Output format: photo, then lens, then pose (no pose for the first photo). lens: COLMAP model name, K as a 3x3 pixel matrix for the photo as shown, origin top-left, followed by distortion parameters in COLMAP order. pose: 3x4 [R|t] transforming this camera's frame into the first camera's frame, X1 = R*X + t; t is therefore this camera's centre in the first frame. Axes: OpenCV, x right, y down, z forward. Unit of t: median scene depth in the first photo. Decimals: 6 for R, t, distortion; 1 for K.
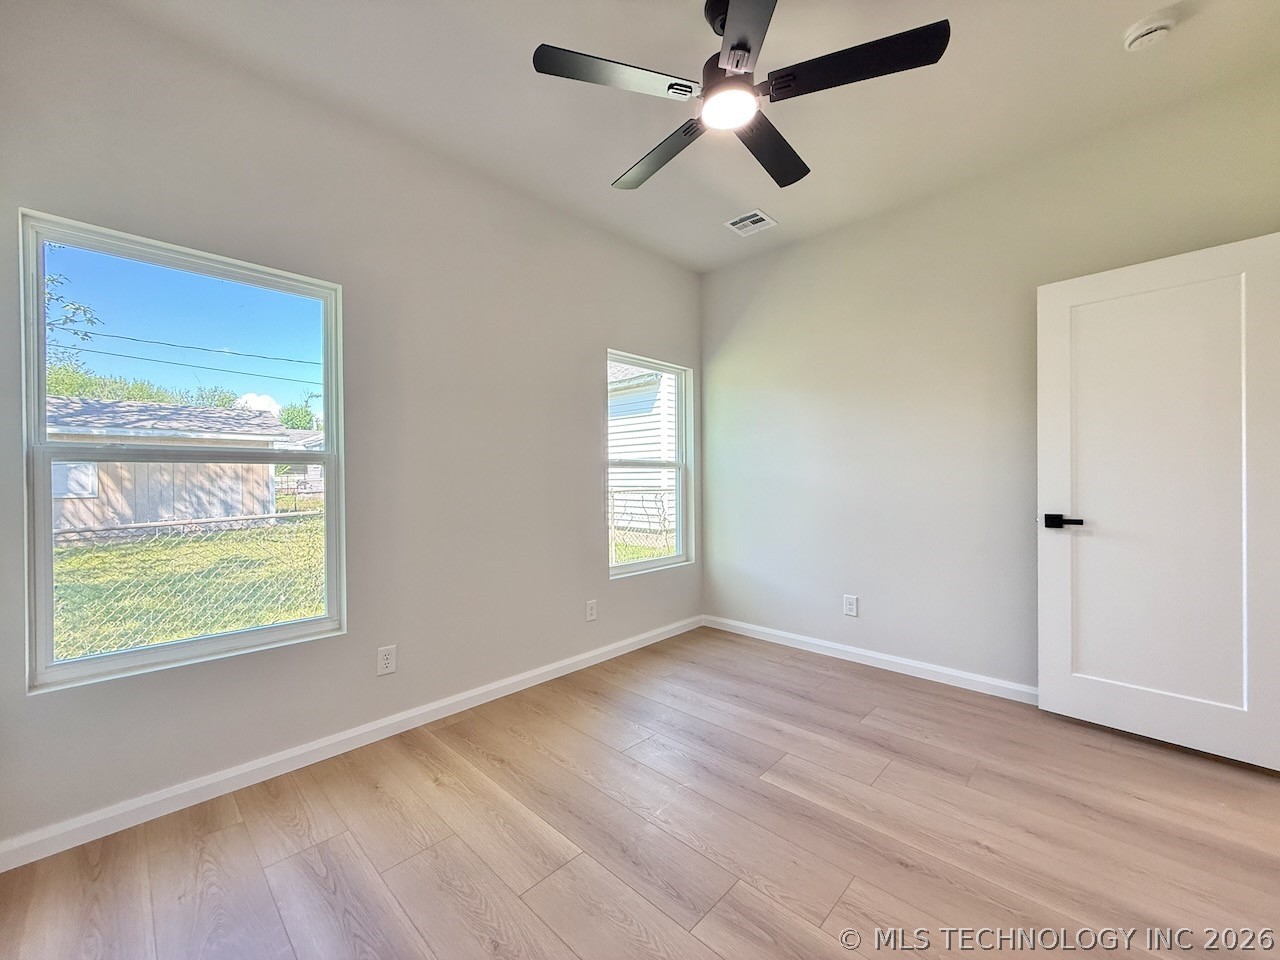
lens RADIAL K [[508.6, 0, 637.3], [0, 508.6, 481.3], [0, 0, 1]] dist [0.000636, -0.000651]
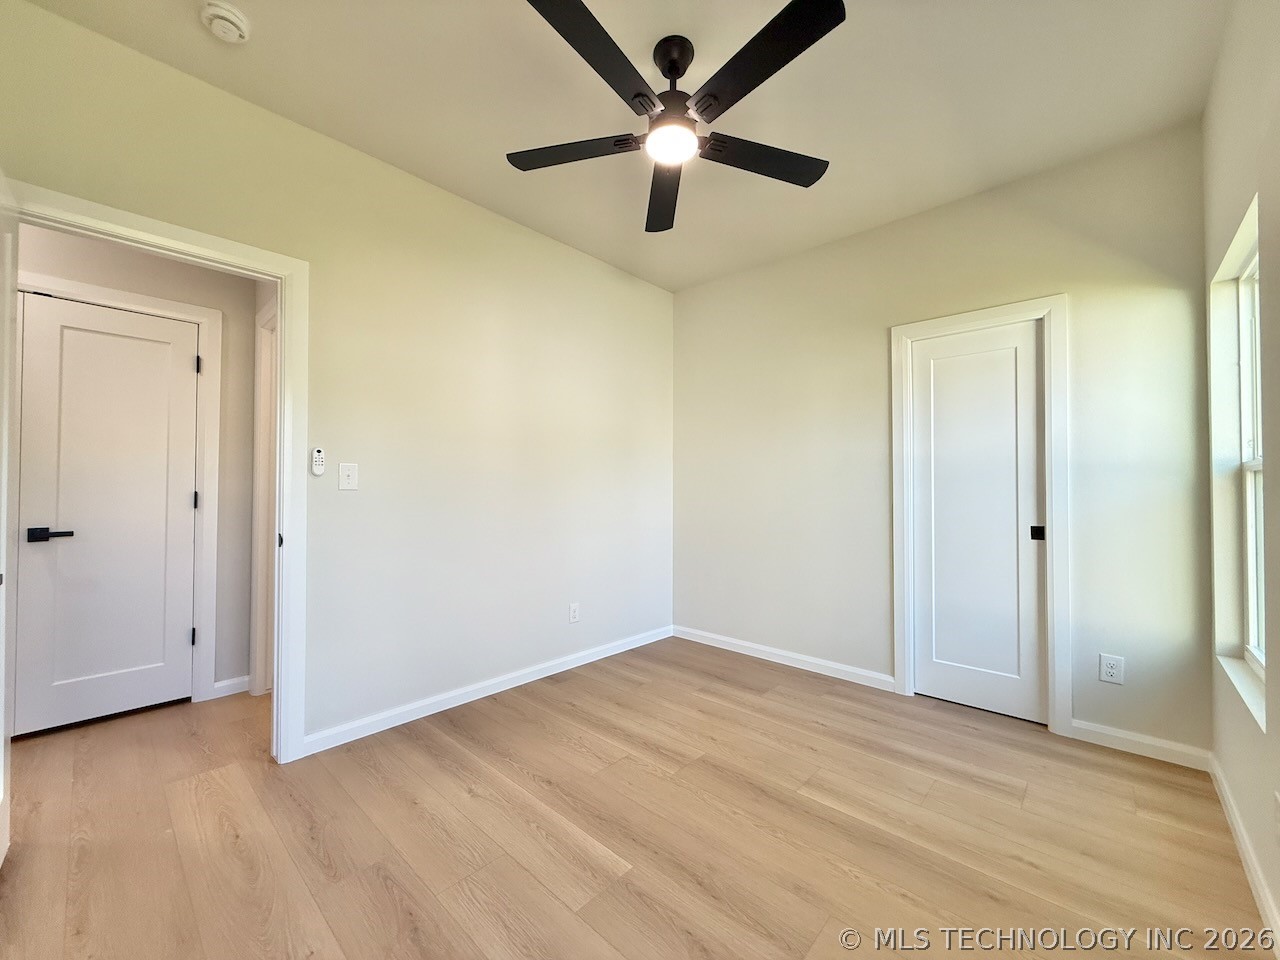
lens RADIAL K [[508.6, 0, 637.3], [0, 508.6, 481.3], [0, 0, 1]] dist [0.000636, -0.000651]
pose [[-0.999731, 0.007757, -0.021864, 0.045399], [0.008043, 0.999883, -0.013031, -0.002850], [0.021761, -0.013203, -0.999676, 0.338975]]
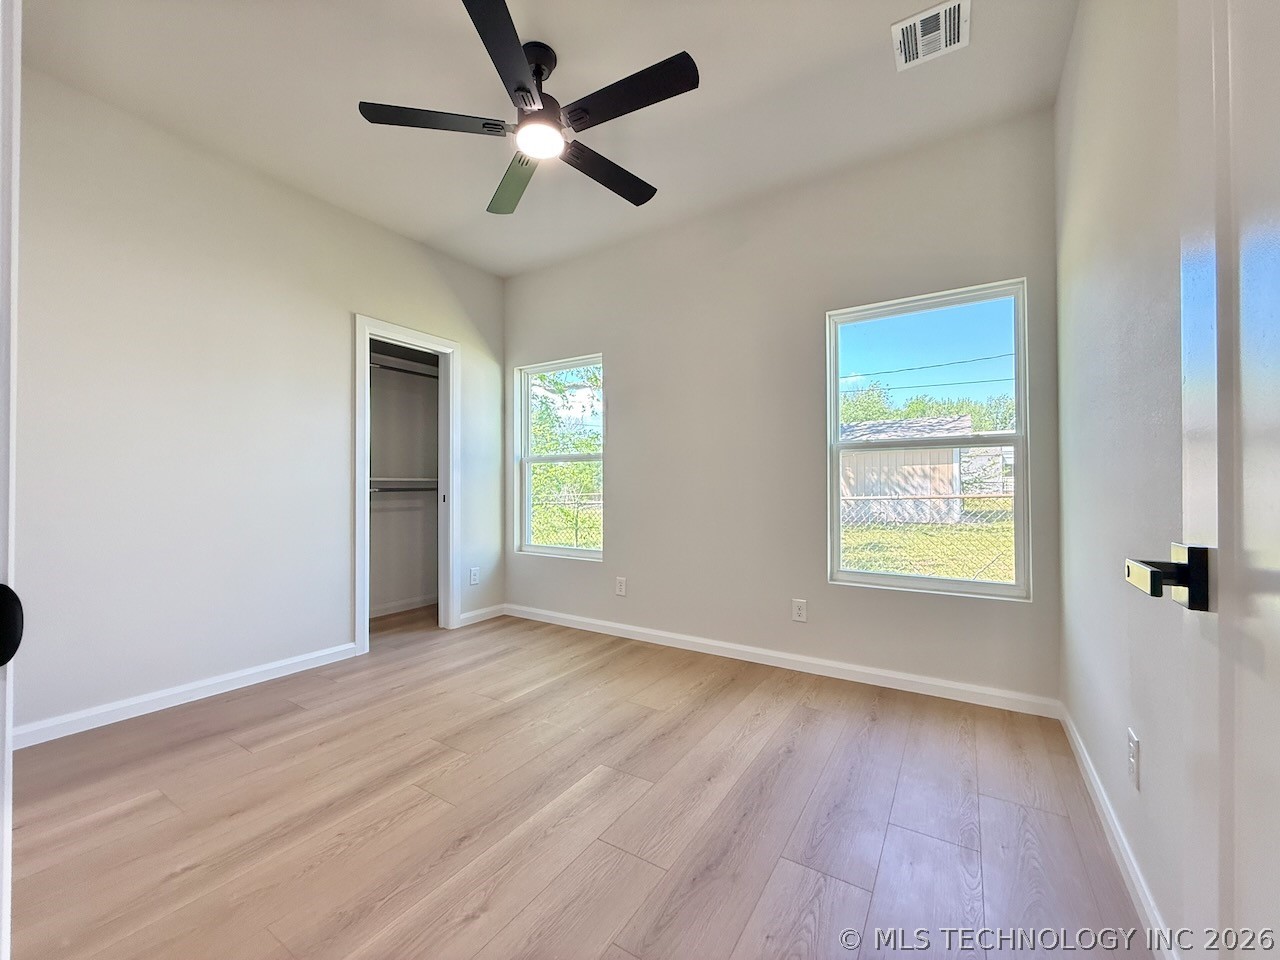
lens RADIAL K [[508.6, 0, 637.3], [0, 508.6, 481.3], [0, 0, 1]] dist [0.000636, -0.000651]
pose [[0.198304, -0.000917, -0.980140, 0.225541], [-0.002587, 0.999996, -0.001459, 0.007952], [0.980137, 0.002825, 0.198301, 0.163383]]
